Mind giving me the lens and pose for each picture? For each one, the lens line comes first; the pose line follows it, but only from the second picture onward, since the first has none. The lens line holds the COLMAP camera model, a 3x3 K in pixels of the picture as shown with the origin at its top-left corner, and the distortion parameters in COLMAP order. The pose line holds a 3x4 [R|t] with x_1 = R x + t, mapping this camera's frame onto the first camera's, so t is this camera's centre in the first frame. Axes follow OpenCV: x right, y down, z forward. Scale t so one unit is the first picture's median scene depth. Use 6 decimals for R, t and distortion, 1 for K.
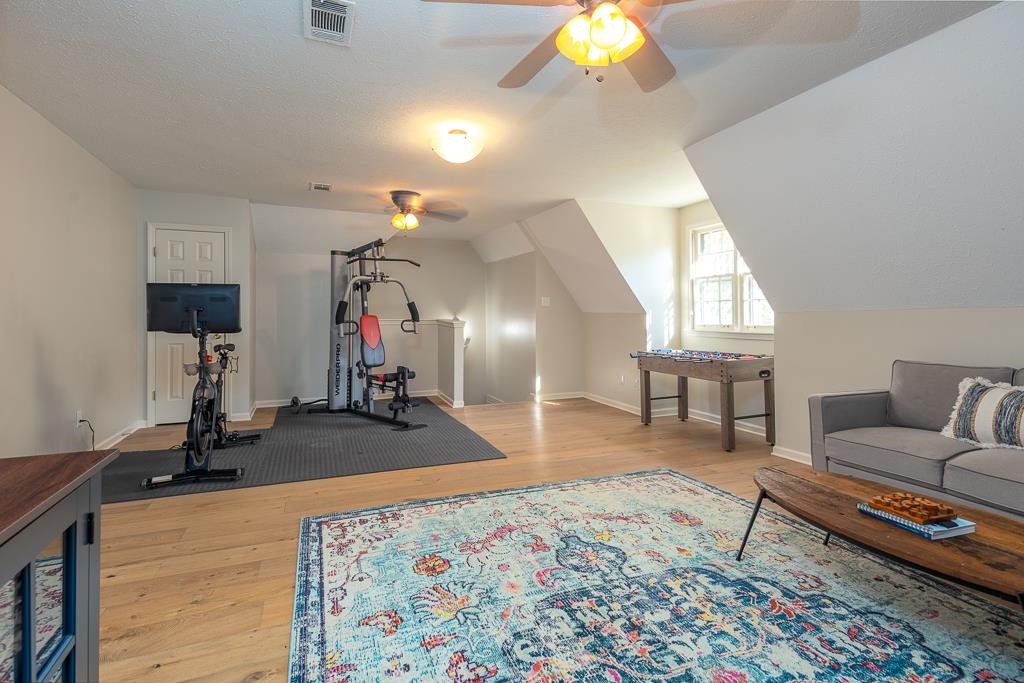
lens RADIAL K [[499.5, 0, 512.1], [0, 499.5, 340.0], [0, 0, 1]] dist [0.049854, -0.018619]
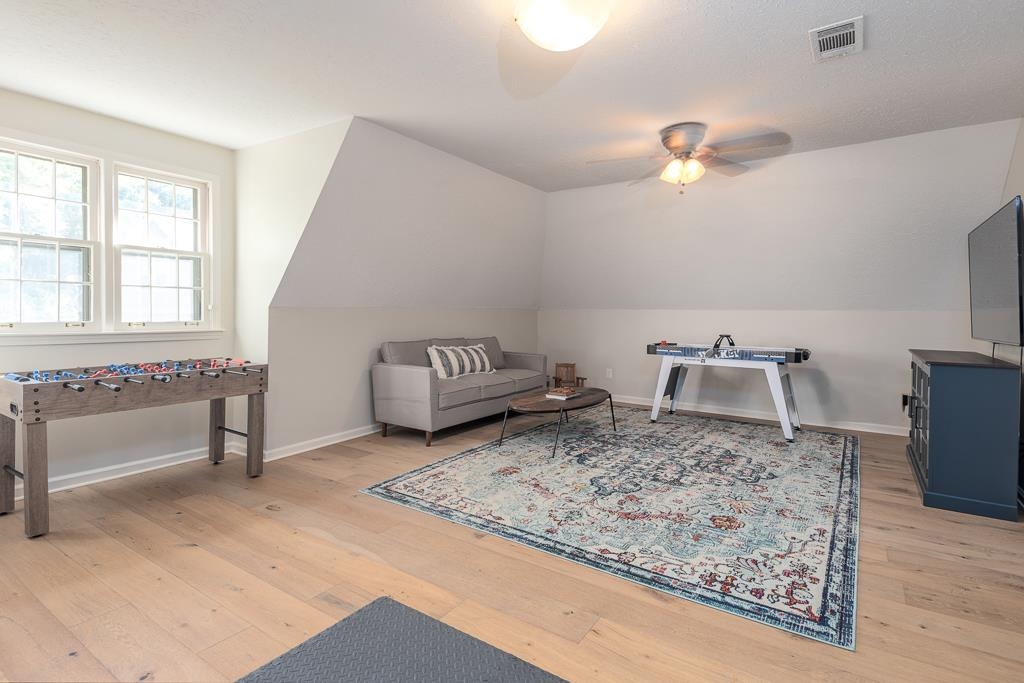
lens RADIAL K [[499.5, 0, 504.6], [0, 499.5, 310.4], [0, 0, 1]] dist [0.049854, -0.018619]
pose [[-0.547256, -0.000955, 0.836964, -0.769645], [0.032234, 0.999233, 0.022217, -0.082932], [-0.836344, 0.039137, -0.546806, 1.829032]]
